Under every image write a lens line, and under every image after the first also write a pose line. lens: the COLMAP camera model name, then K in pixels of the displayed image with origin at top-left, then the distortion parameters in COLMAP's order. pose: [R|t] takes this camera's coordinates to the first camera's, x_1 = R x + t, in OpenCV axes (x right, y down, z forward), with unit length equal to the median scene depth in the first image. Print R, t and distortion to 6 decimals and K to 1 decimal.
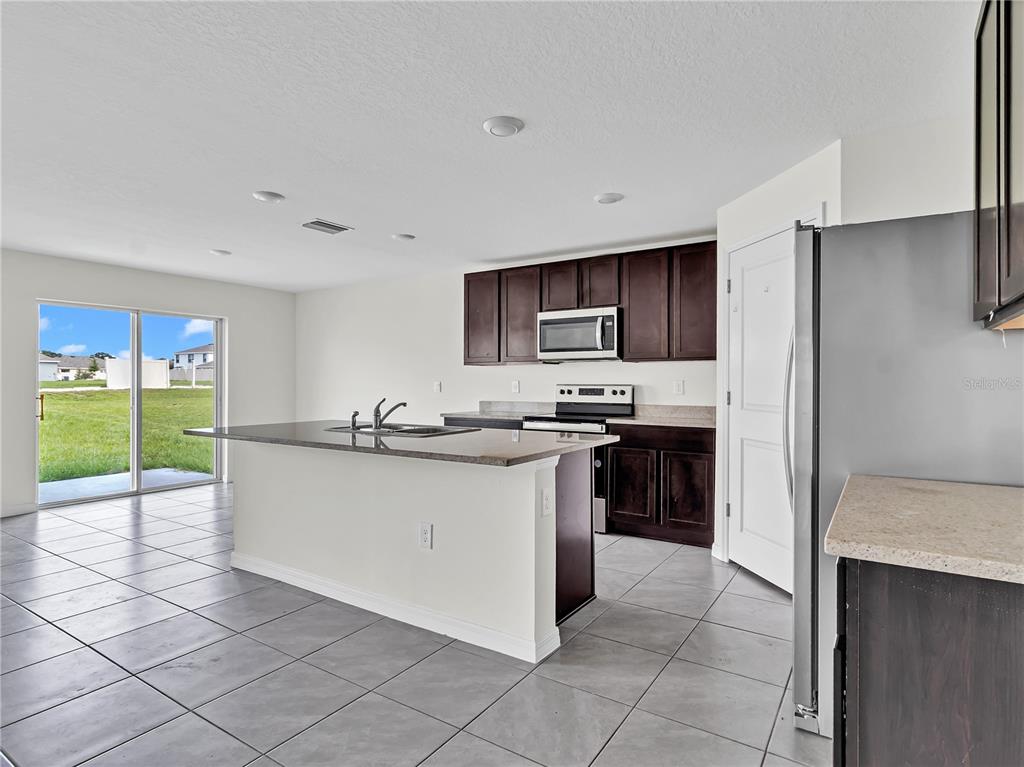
lens RADIAL K [[540.4, 0, 506.2], [0, 540.4, 373.2], [0, 0, 1]] dist [0.001792, 0.000961]
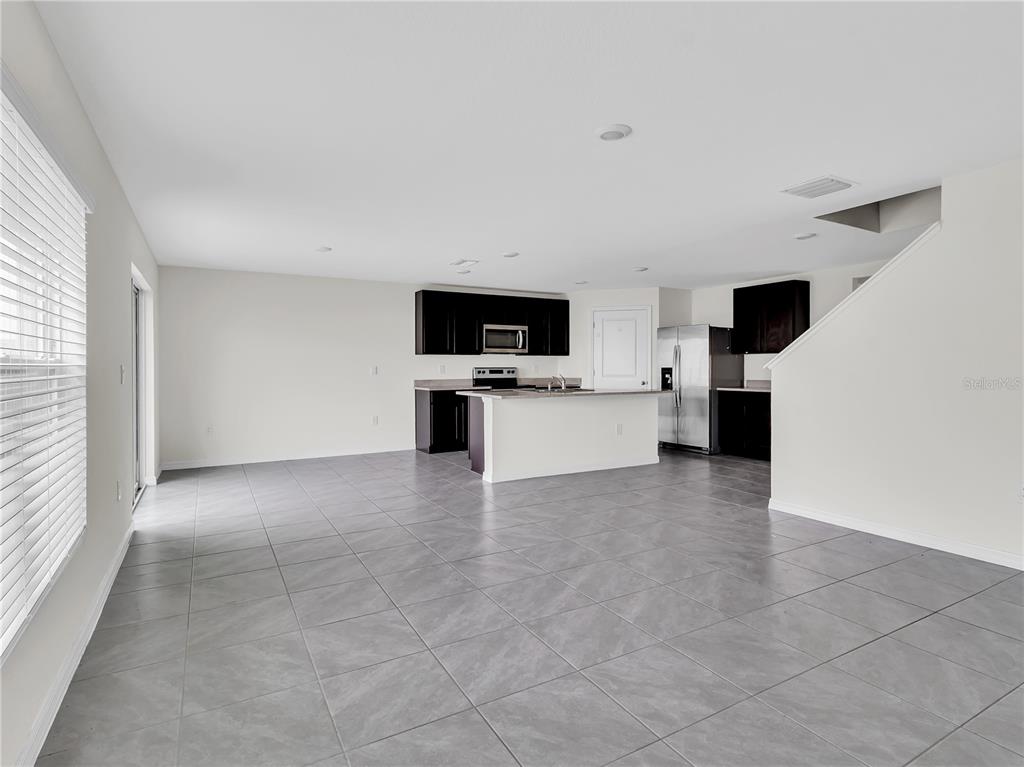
lens RADIAL K [[540.4, 0, 506.2], [0, 540.4, 373.2], [0, 0, 1]] dist [0.001792, 0.000961]
pose [[0.475885, -0.000737, 0.879507, -1.383309], [-0.002650, 0.999994, 0.002271, 0.035330], [-0.879504, -0.003411, 0.475880, 0.145173]]
